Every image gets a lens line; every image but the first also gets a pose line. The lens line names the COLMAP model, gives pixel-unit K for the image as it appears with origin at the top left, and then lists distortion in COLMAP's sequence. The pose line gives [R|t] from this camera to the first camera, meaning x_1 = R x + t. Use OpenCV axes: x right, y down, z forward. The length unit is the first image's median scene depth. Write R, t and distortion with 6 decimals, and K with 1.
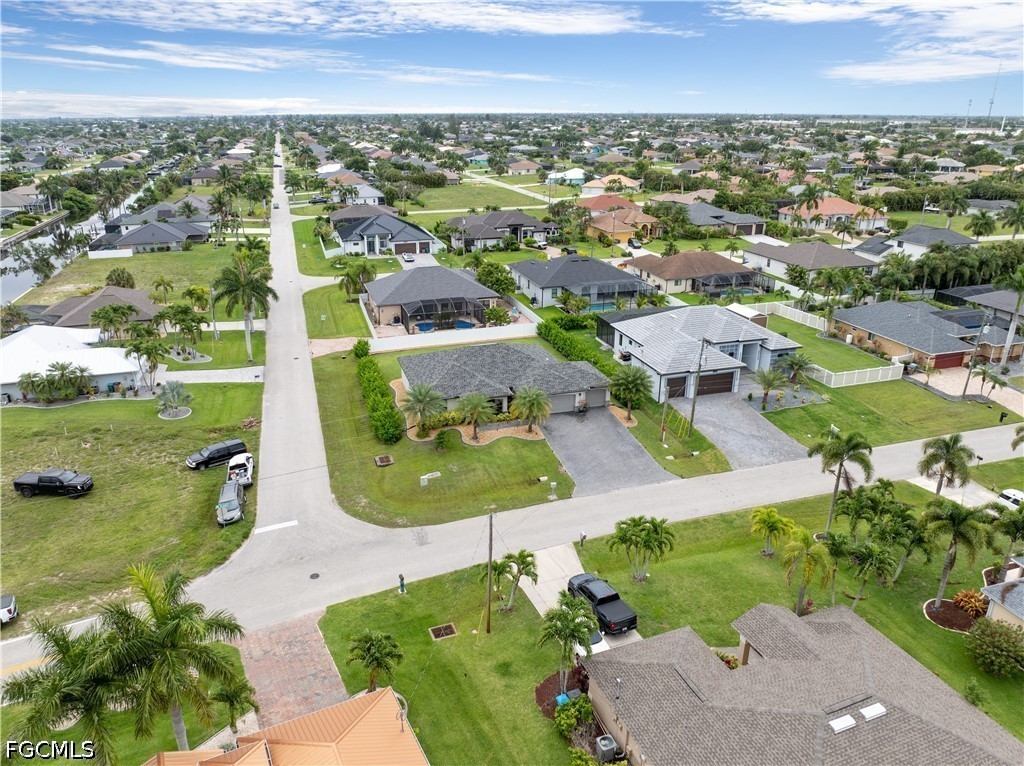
lens RADIAL K [[721.4, 0, 512.2], [0, 721.4, 377.1], [0, 0, 1]] dist [-0.042183, 0.001643]
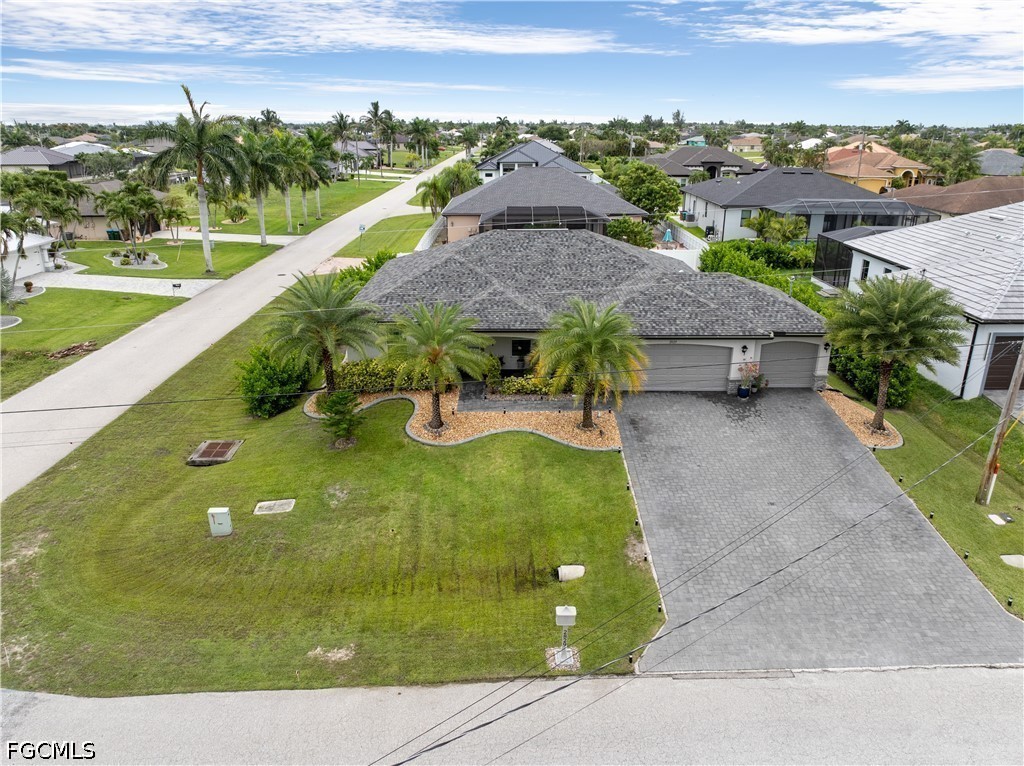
lens RADIAL K [[721.4, 0, 512.2], [0, 721.4, 377.1], [0, 0, 1]] dist [-0.042183, 0.001643]
pose [[0.953896, 0.097907, -0.283720, 0.087410], [-0.102706, 0.994710, -0.002052, 0.053268], [0.282018, 0.031097, 0.958905, 0.612388]]
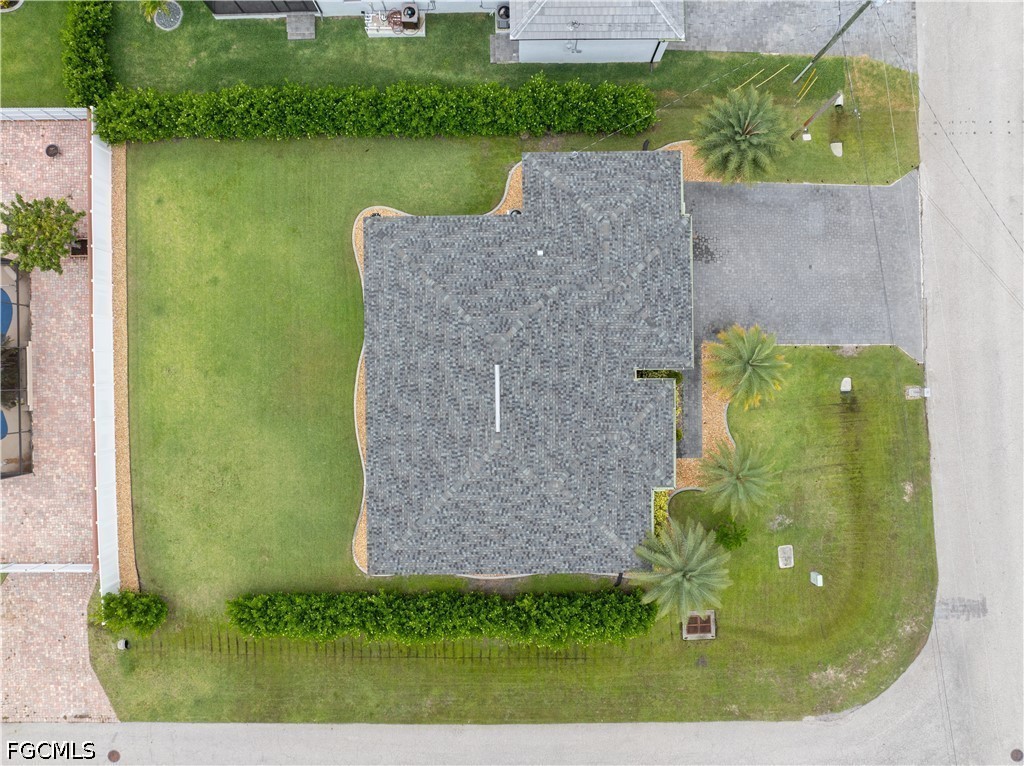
lens RADIAL K [[721.4, 0, 512.2], [0, 721.4, 377.1], [0, 0, 1]] dist [-0.042183, 0.001643]
pose [[0.293170, -0.956045, -0.005355, -0.026557], [0.338372, 0.098520, 0.935841, -0.460624], [-0.894179, -0.276172, 0.352382, 0.920352]]
